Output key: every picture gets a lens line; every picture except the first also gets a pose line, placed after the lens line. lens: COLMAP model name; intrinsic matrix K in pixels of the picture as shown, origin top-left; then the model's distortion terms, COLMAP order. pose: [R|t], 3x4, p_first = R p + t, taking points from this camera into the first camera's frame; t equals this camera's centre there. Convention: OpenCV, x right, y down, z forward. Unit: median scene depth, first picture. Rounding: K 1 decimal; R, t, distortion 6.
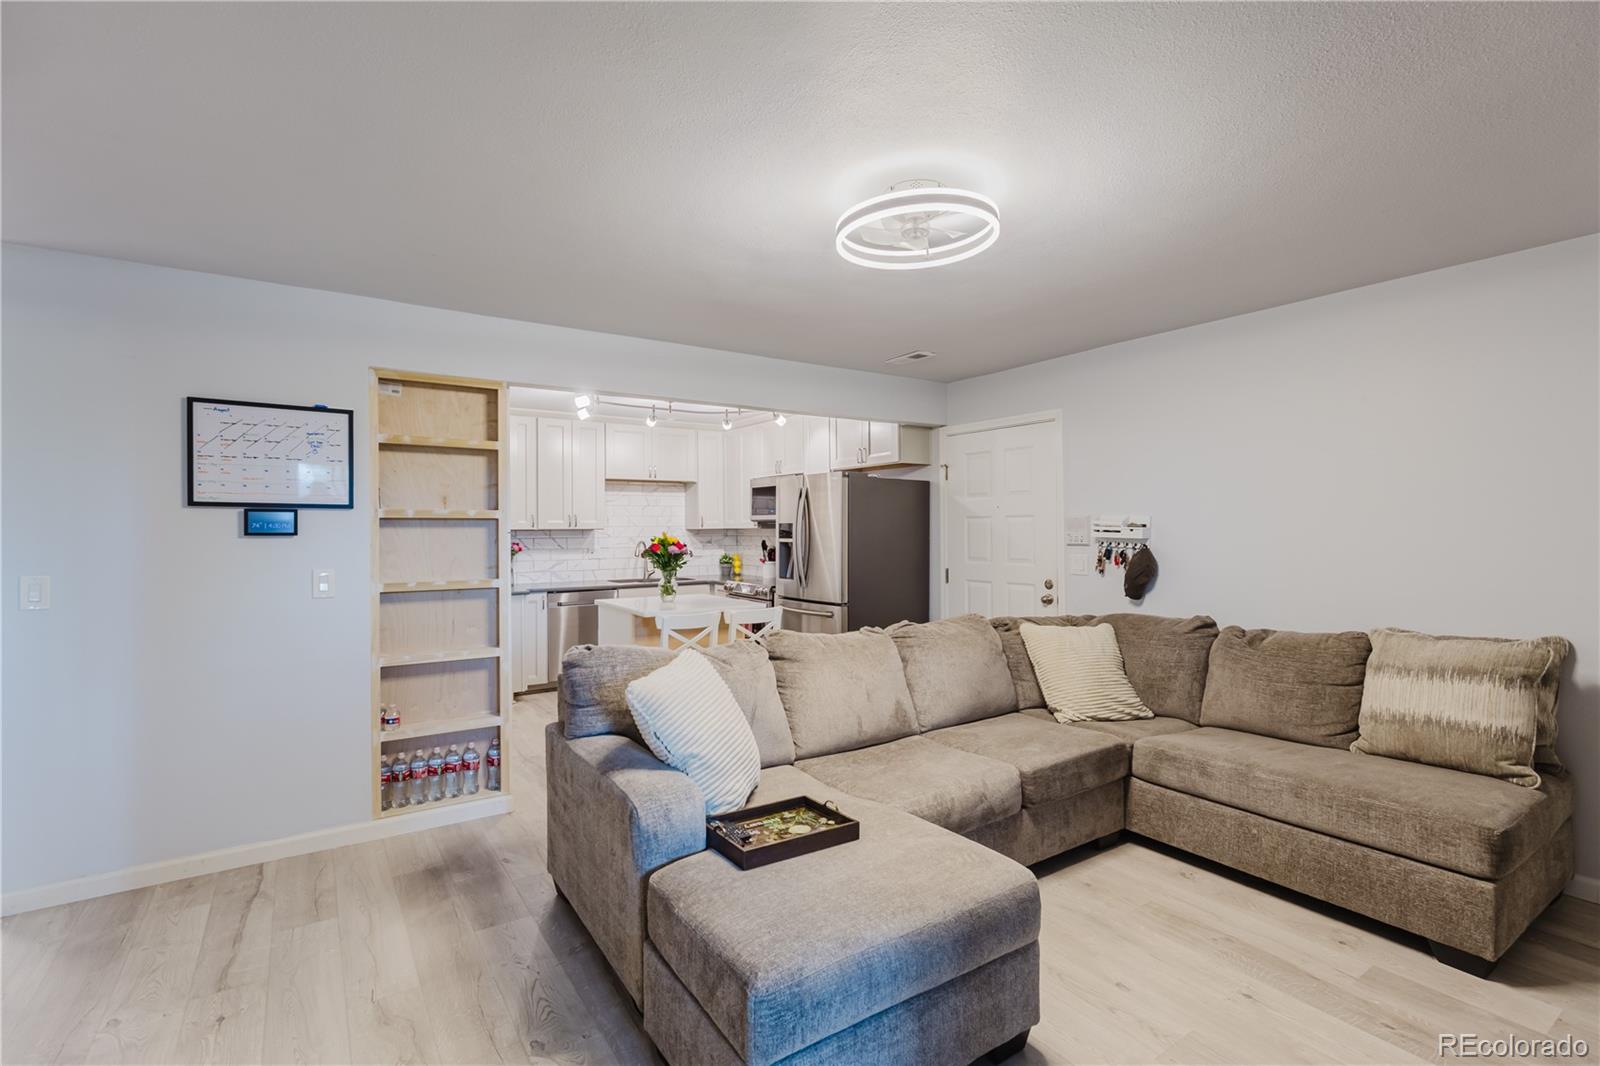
lens RADIAL K [[732.0, 0, 800.0], [0, 732.0, 533.0], [0, 0, 1]] dist [0.000063, 0.001523]
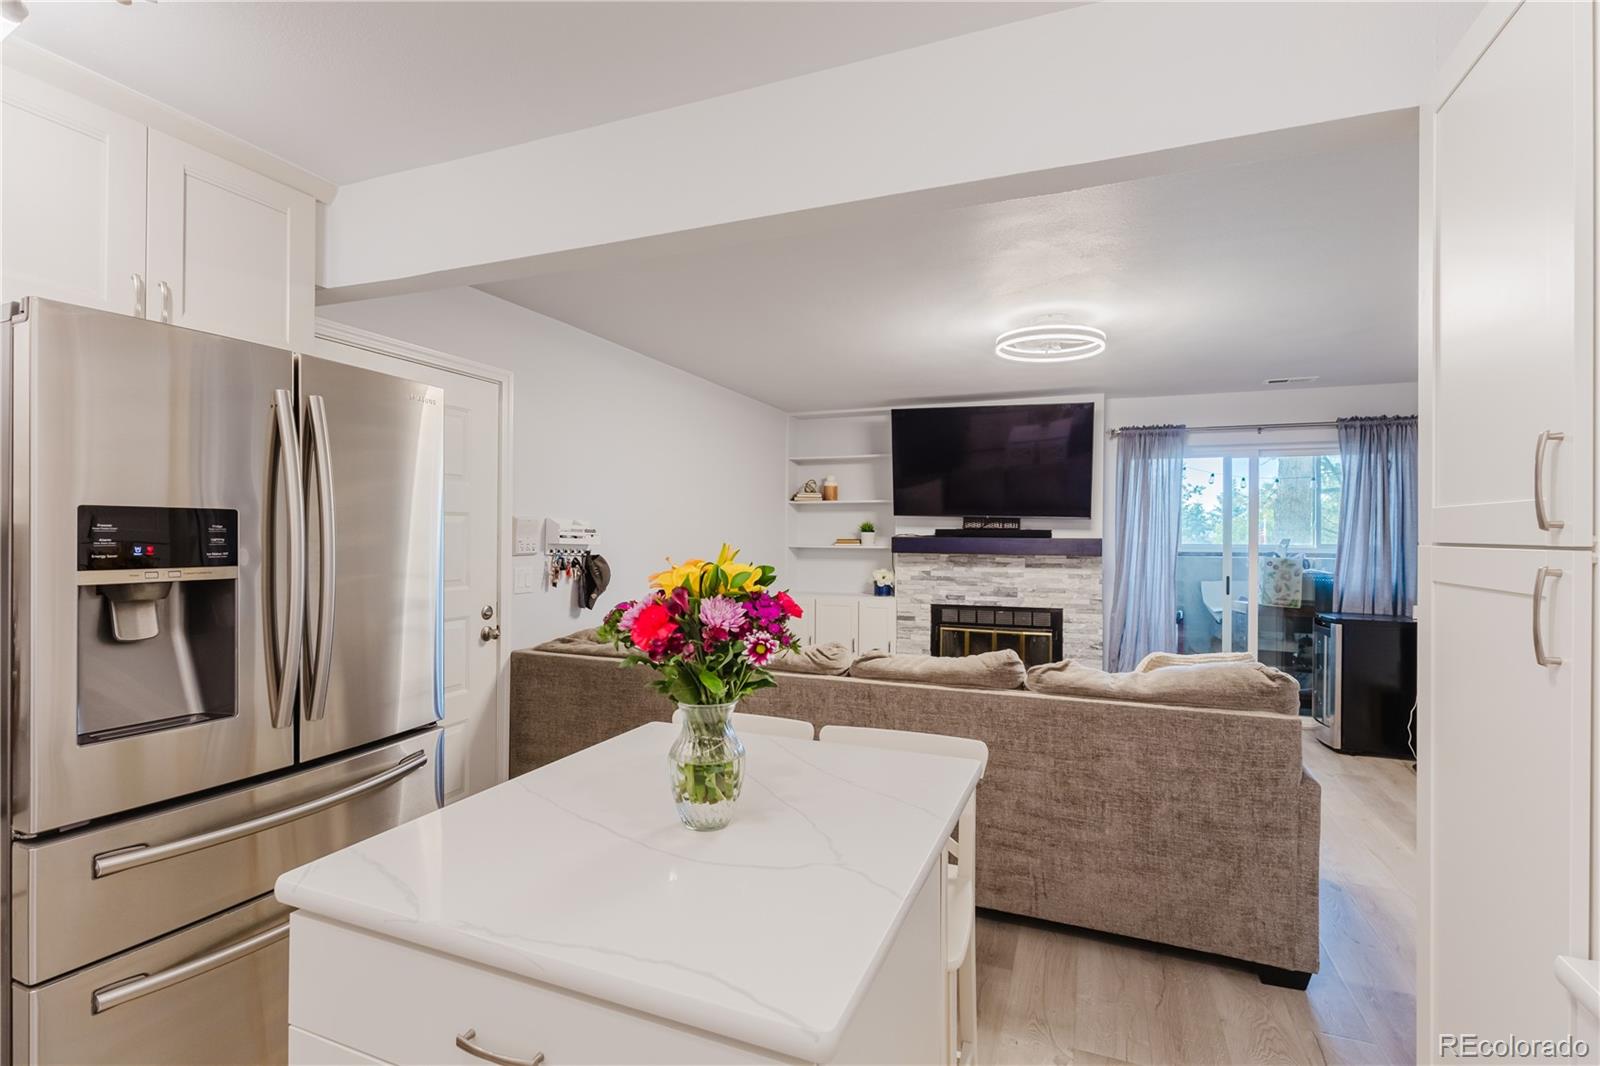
lens RADIAL K [[735.0, 0, 801.7], [0, 735.0, 532.1], [0, 0, 1]] dist [0.002156, 0.000429]
pose [[-0.554666, 0.003182, 0.832067, -0.354524], [-0.000151, 0.999992, -0.003925, -0.003556], [-0.832073, -0.002303, -0.554661, 0.971124]]
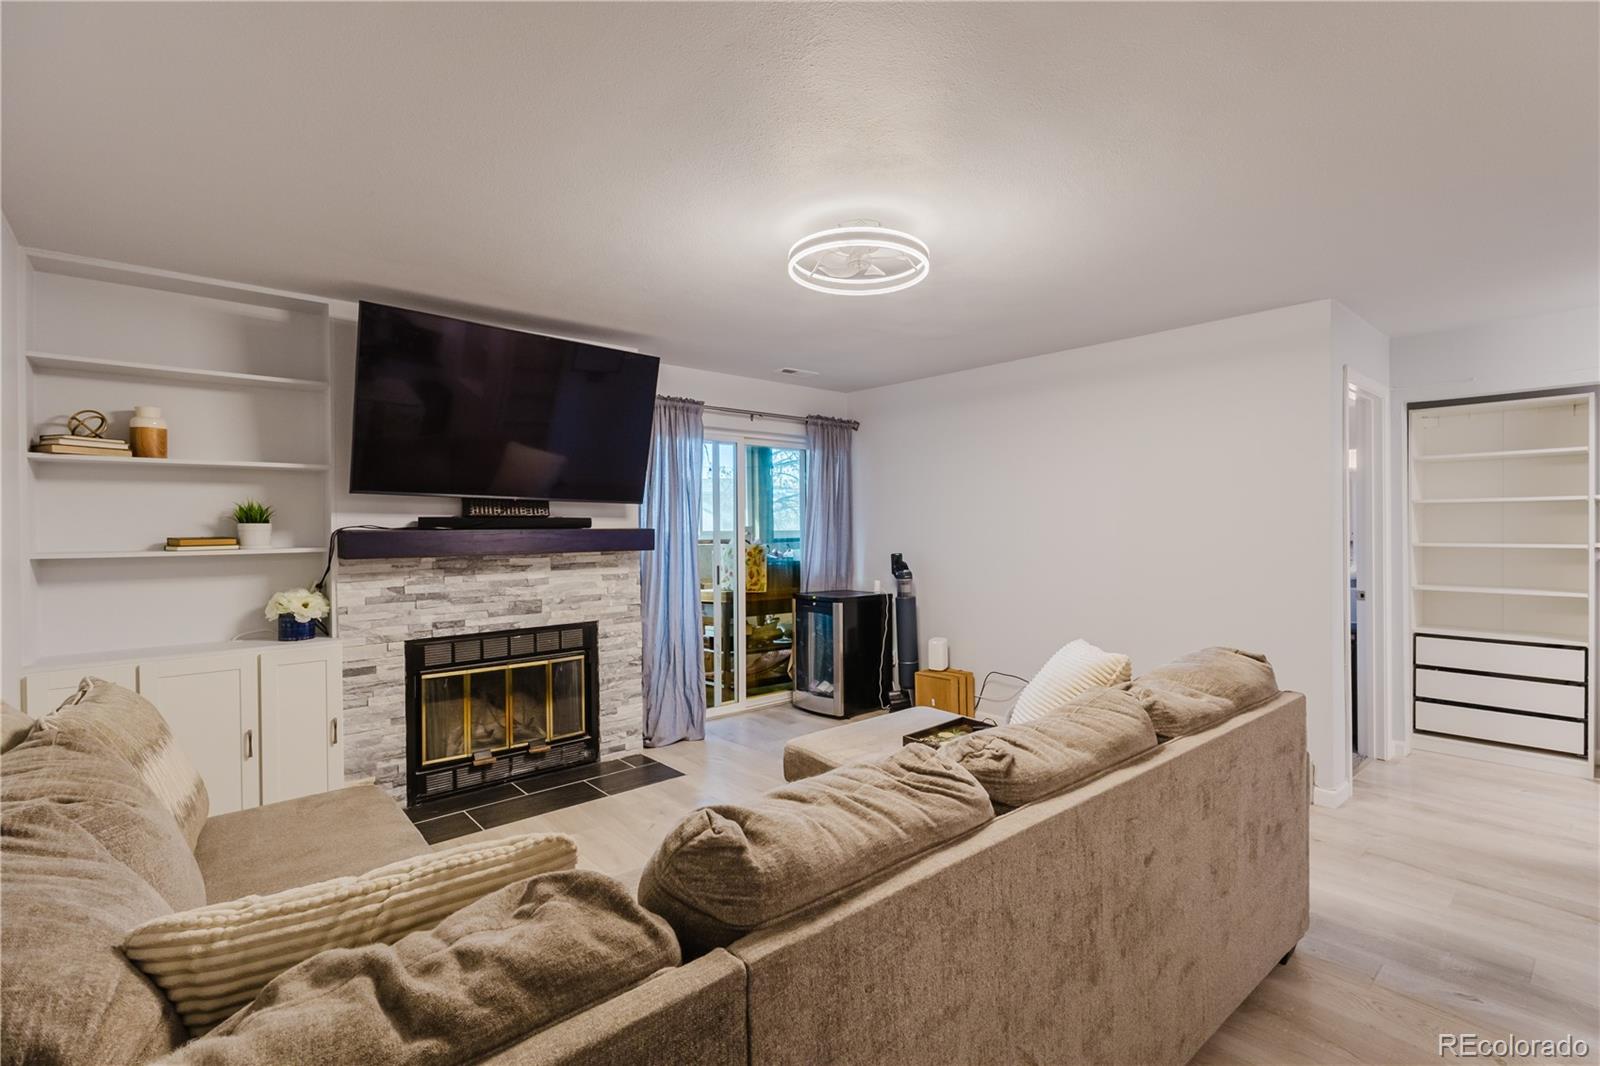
lens RADIAL K [[735.0, 0, 801.7], [0, 735.0, 532.1], [0, 0, 1]] dist [0.002156, 0.000429]
pose [[-0.993777, 0.013337, -0.110584, 0.163617], [0.011860, 0.999832, 0.014001, -0.003666], [0.110752, 0.012602, -0.993768, 0.901527]]
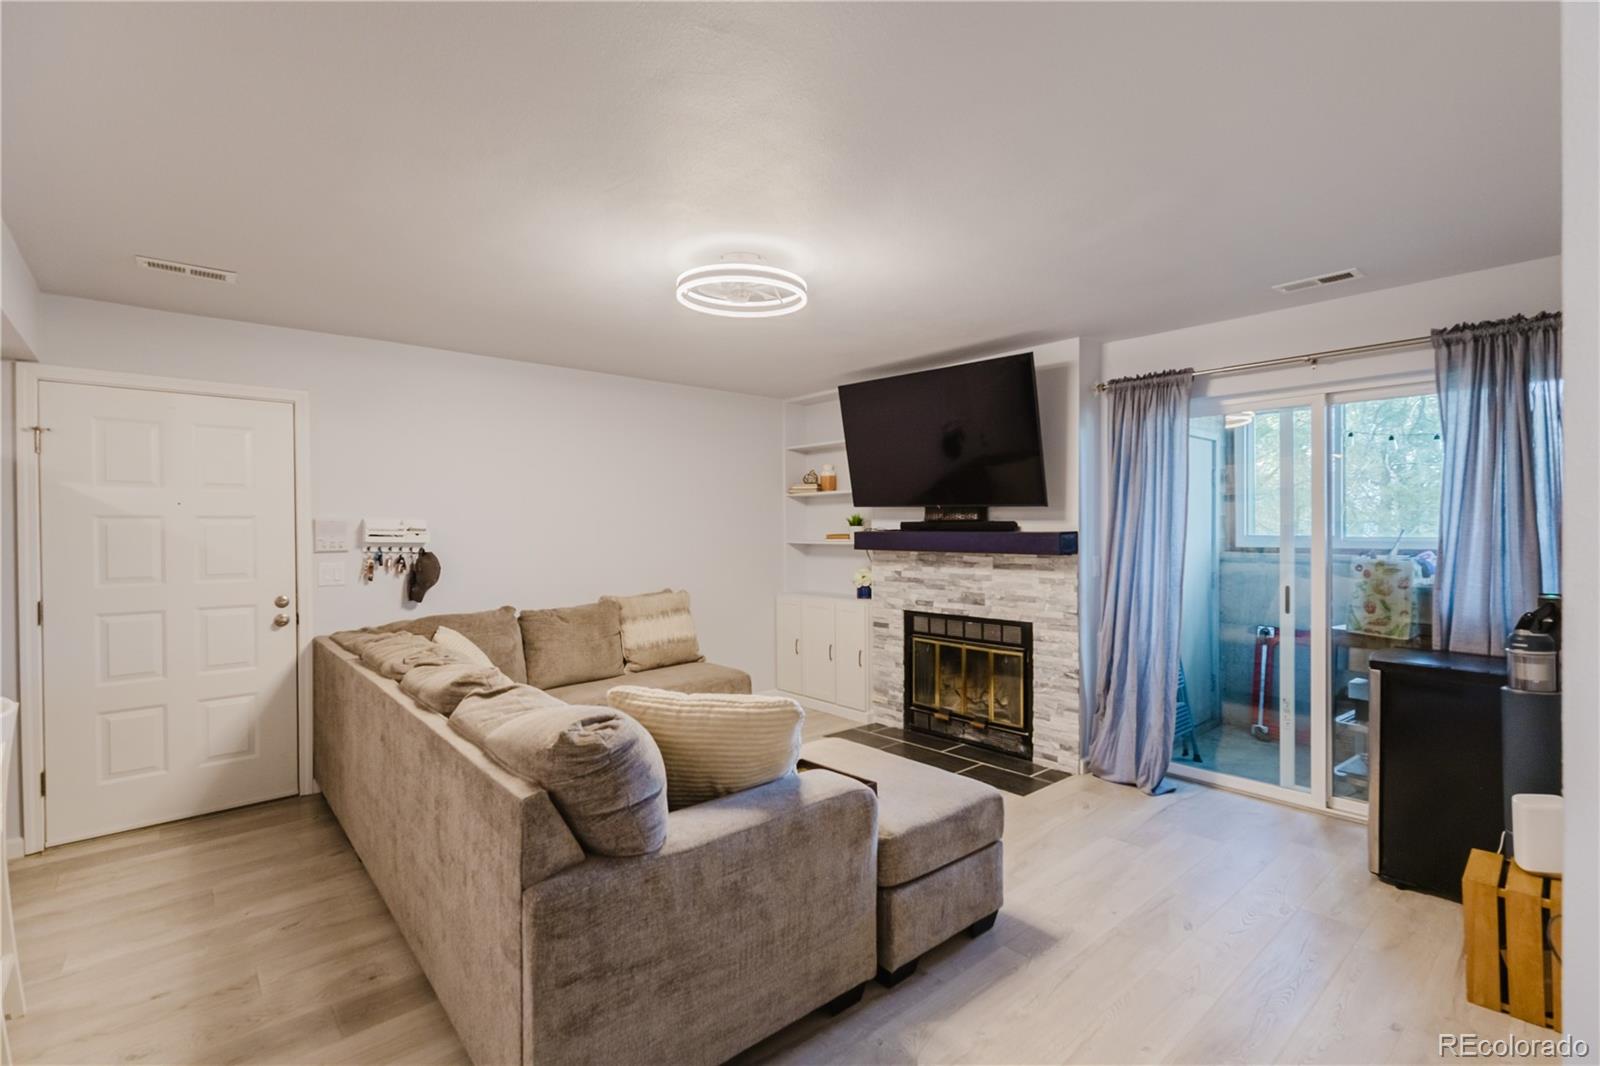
lens RADIAL K [[735.0, 0, 801.7], [0, 735.0, 532.1], [0, 0, 1]] dist [0.002156, 0.000429]
pose [[-0.116125, -0.000871, 0.993234, -0.461267], [0.010395, 0.999944, 0.002093, -0.002677], [-0.993180, 0.010567, -0.116110, 0.441416]]
